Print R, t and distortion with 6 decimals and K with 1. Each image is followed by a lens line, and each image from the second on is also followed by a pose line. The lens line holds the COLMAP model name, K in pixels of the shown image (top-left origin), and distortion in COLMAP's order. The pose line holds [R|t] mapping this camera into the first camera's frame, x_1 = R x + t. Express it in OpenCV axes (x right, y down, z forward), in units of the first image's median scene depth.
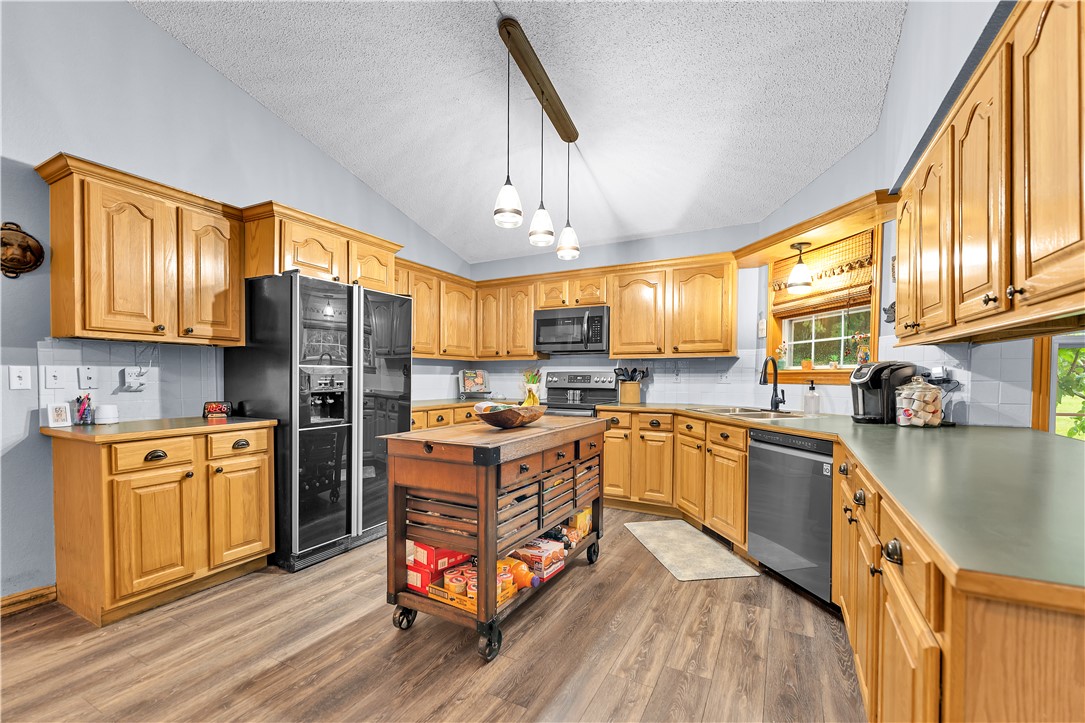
lens RADIAL K [[455.1, 0, 539.1], [0, 455.1, 384.5], [0, 0, 1]] dist [-0.000836, -0.000089]
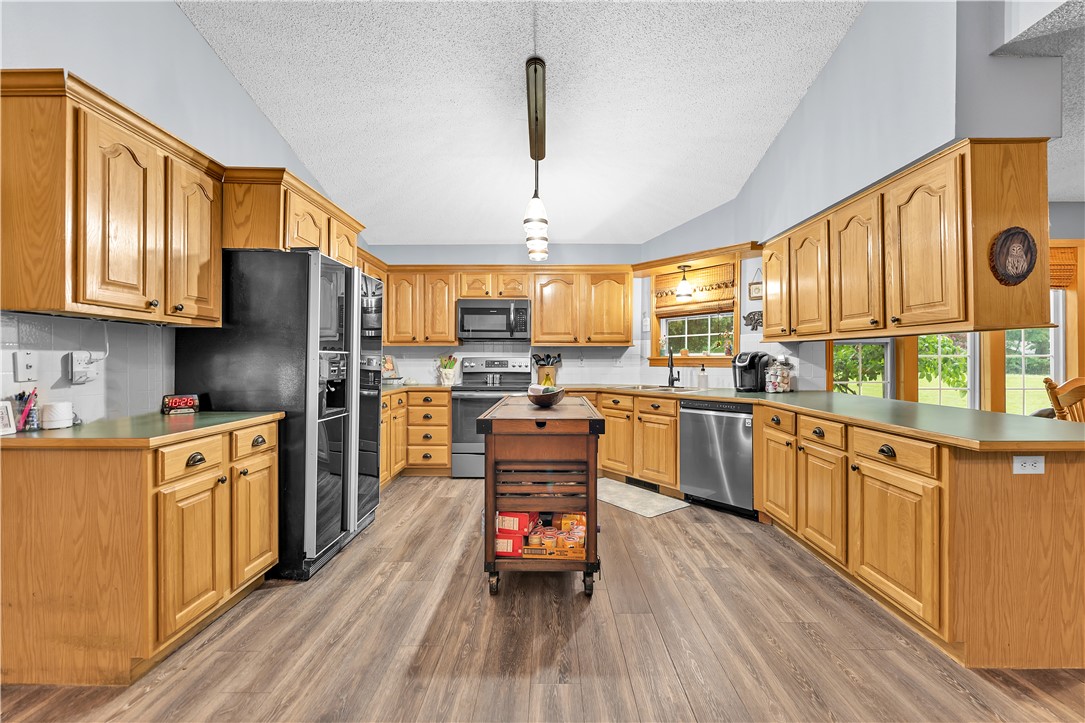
lens RADIAL K [[455.1, 0, 535.5], [0, 455.1, 358.3], [0, 0, 1]] dist [-0.000836, -0.000089]
pose [[0.887285, 0.000246, 0.461222, -0.568345], [0.010463, 0.999732, -0.020661, -0.003679], [-0.461103, 0.023159, 0.887044, -0.021688]]
